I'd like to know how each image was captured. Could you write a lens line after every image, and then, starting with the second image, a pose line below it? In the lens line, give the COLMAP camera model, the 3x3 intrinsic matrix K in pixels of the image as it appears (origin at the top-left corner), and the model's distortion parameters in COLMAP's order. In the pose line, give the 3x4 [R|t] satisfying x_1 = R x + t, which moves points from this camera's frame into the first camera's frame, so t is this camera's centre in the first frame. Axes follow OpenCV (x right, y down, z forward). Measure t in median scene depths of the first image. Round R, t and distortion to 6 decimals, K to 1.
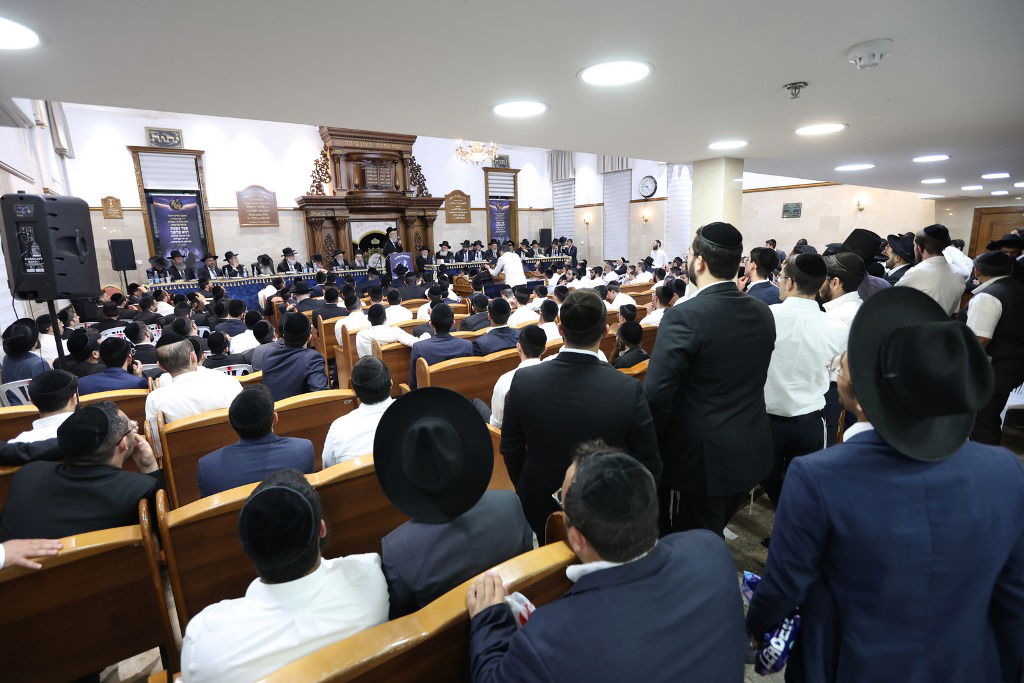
lens RADIAL K [[465.2, 0, 496.4], [0, 465.2, 331.8], [0, 0, 1]] dist [-0.027539, 0.001743]
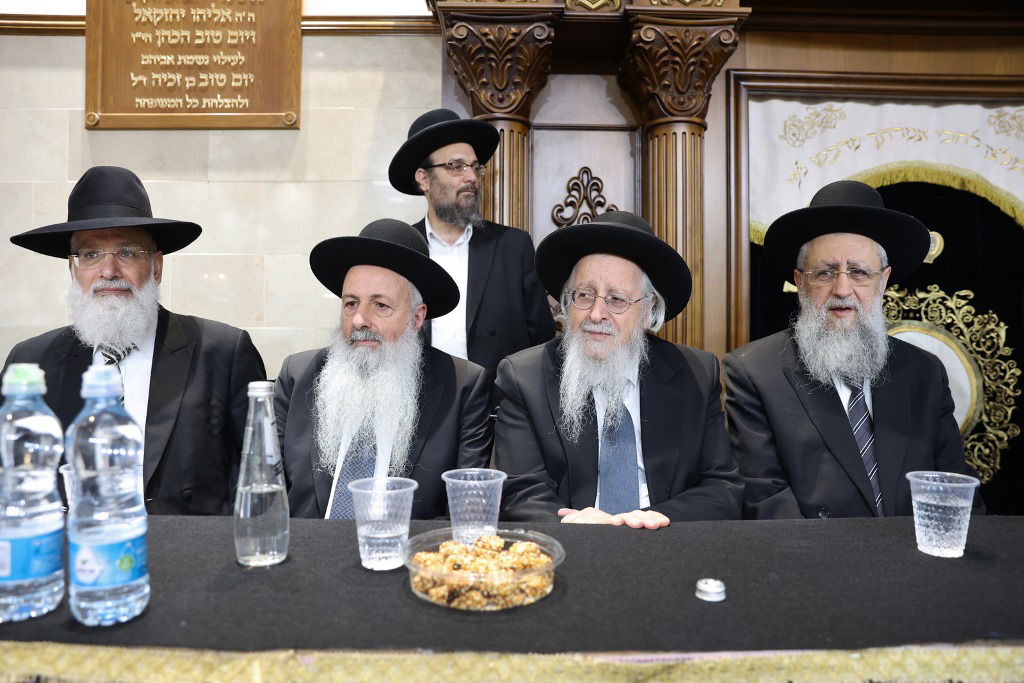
lens RADIAL K [[679.6, 0, 505.1], [0, 679.6, 341.6], [0, 0, 1]] dist [-0.065499, 0.036283]
pose [[0.833033, 0.038497, -0.551882, -0.256344], [-0.143464, 0.978482, -0.148297, -0.120657], [0.534297, 0.202712, 0.820631, 0.795149]]
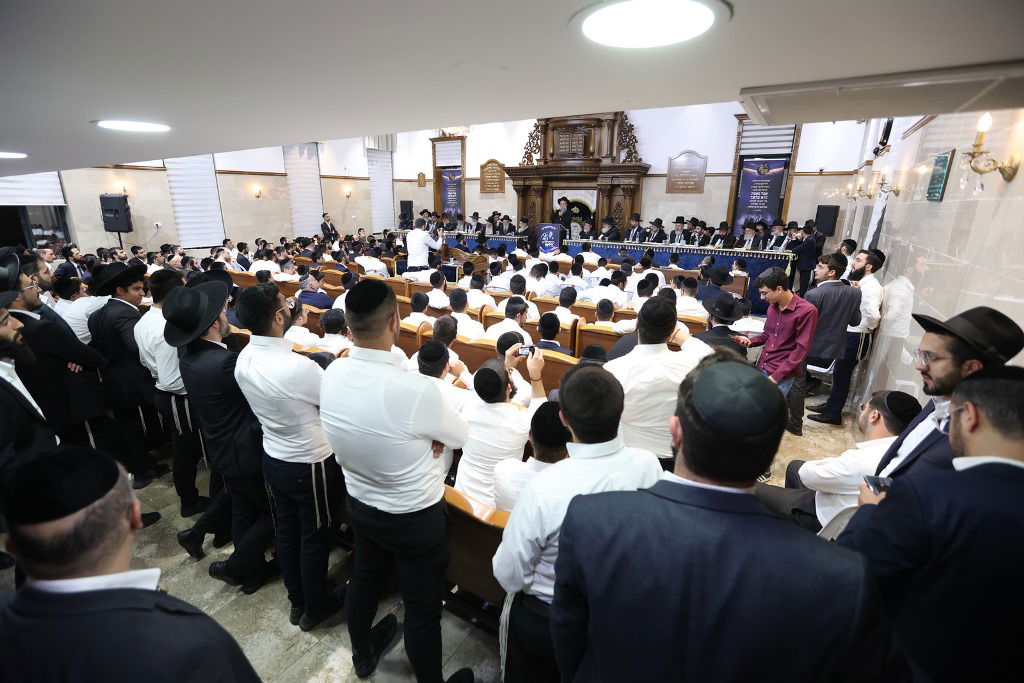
lens RADIAL K [[465.2, 0, 503.4], [0, 465.2, 337.6], [0, 0, 1]] dist [-0.027539, 0.001743]
pose [[0.397466, 0.284660, -0.872347, 0.639882], [-0.210677, 0.953580, 0.215177, -0.119668], [0.893105, 0.098258, 0.438987, 0.465359]]
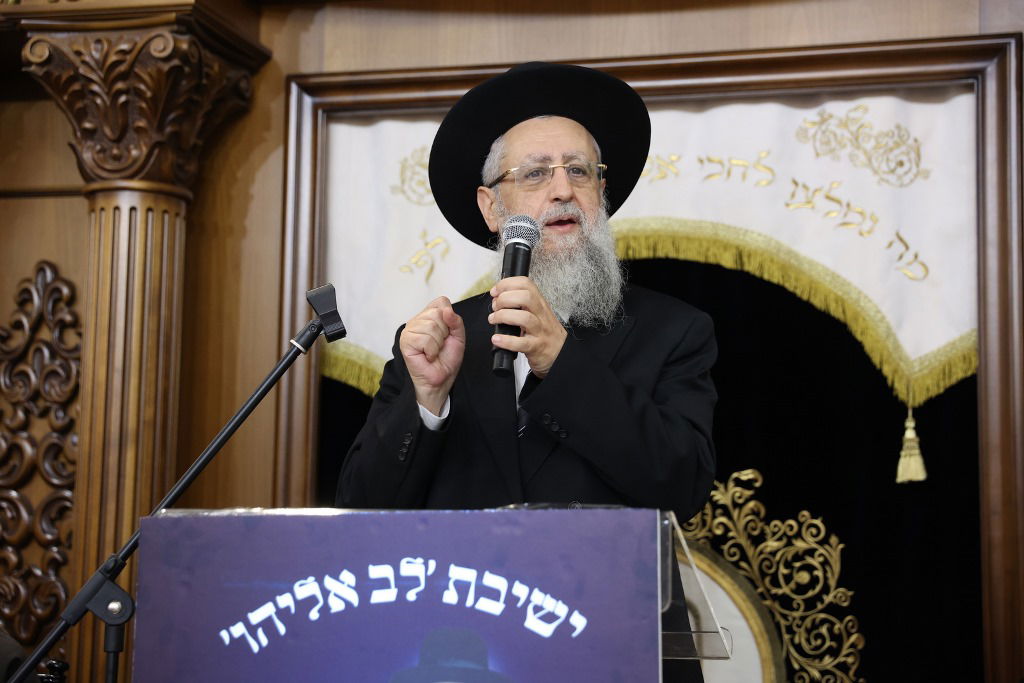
lens RADIAL K [[1847.6, 0, 508.7], [0, 1847.6, 338.8], [0, 0, 1]] dist [0.216295, 0.000000]
pose [[0.649291, -0.047661, -0.759045, -0.058427], [-0.191444, 0.955655, -0.223769, -0.135303], [0.736050, 0.290606, 0.611374, 0.828830]]
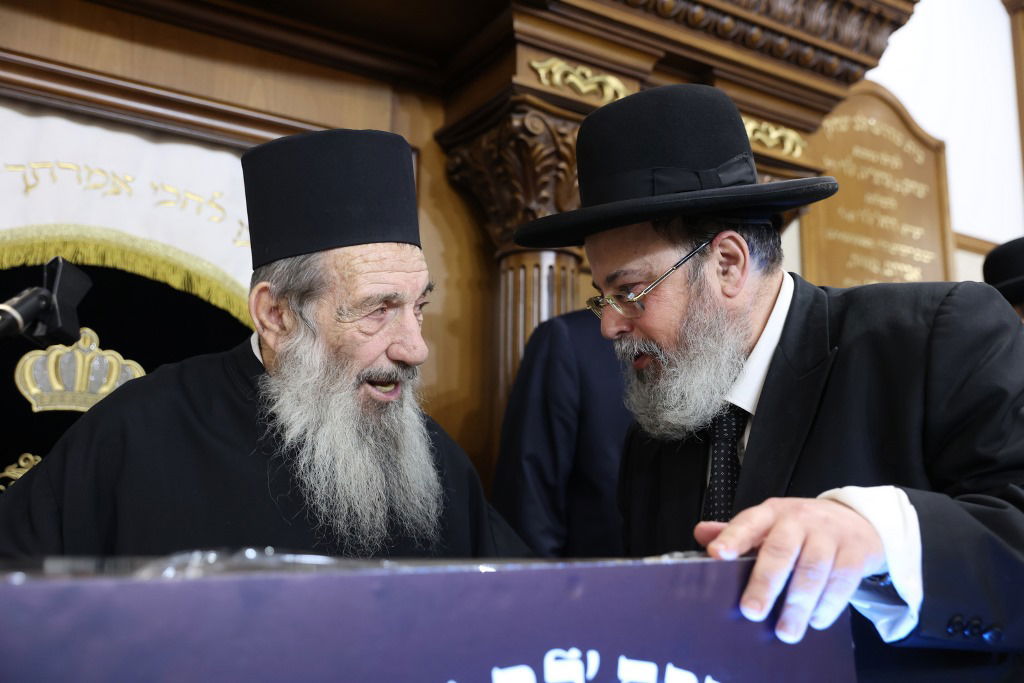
lens RADIAL K [[991.1, 0, 511.1], [0, 991.1, 345.6], [0, 0, 1]] dist [0.000042, 0.000000]
pose [[0.997602, 0.035670, -0.059314, -0.187475], [-0.055510, 0.924210, -0.377829, -0.146917], [0.041341, 0.380216, 0.923973, 0.876877]]
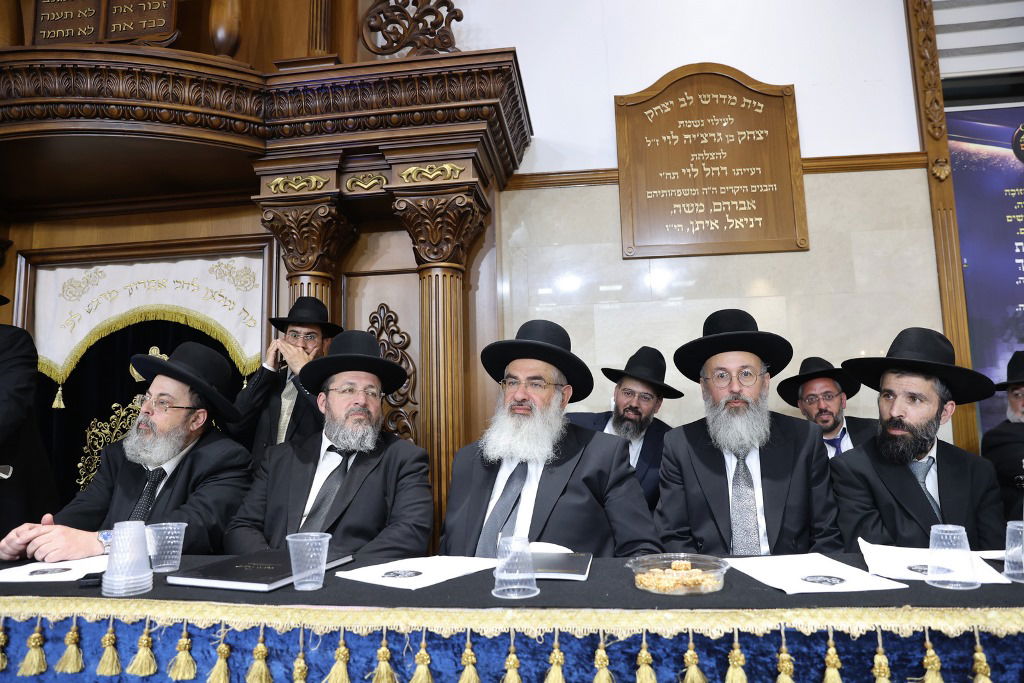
lens RADIAL K [[679.6, 0, 523.8], [0, 679.6, 345.4], [0, 0, 1]] dist [-0.065499, 0.036283]
pose [[0.748446, -0.067459, -0.659756, 0.022475], [-0.133920, 0.958947, -0.249973, -0.160273], [0.649533, 0.275446, 0.708686, 0.929475]]
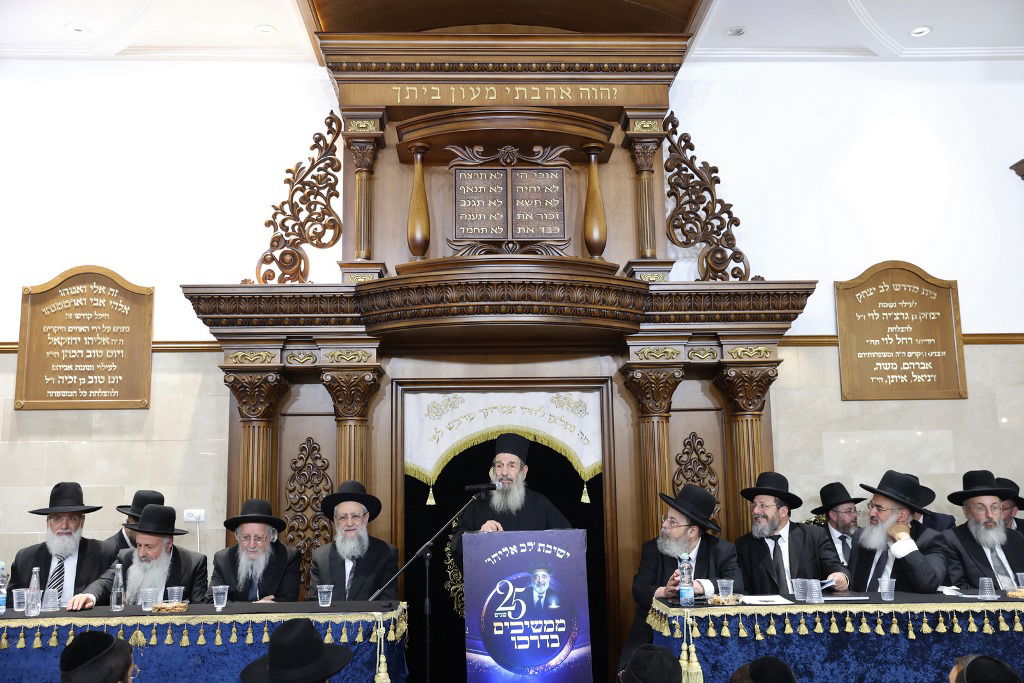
lens RADIAL K [[991.1, 0, 514.8], [0, 991.1, 339.8], [0, 0, 1]] dist [0.000042, 0.000000]
pose [[0.846015, -0.062508, -0.529482, 0.018197], [-0.118732, 0.946076, -0.301401, -0.108704], [0.519770, 0.317857, 0.792973, 0.590560]]
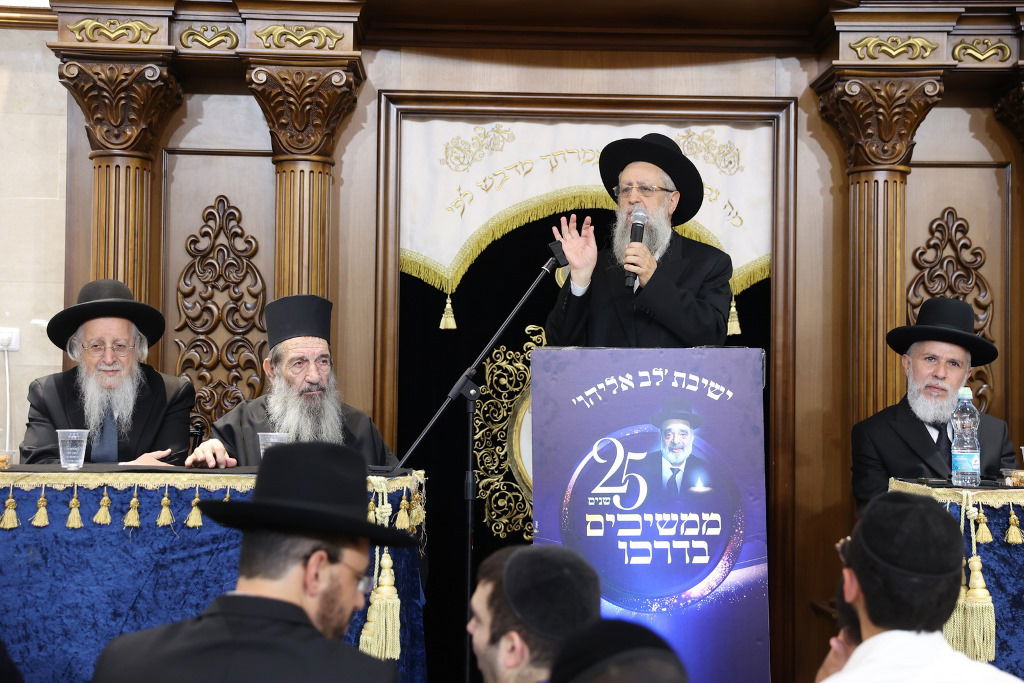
lens RADIAL K [[1781.2, 0, 510.5], [0, 1781.2, 342.4], [0, 0, 1]] dist [0.205870, 0.000000]
pose [[0.839968, 0.022398, -0.542173, -0.012666], [-0.149309, 0.970120, -0.191243, -0.081469], [0.521690, 0.241589, 0.818214, 0.606967]]
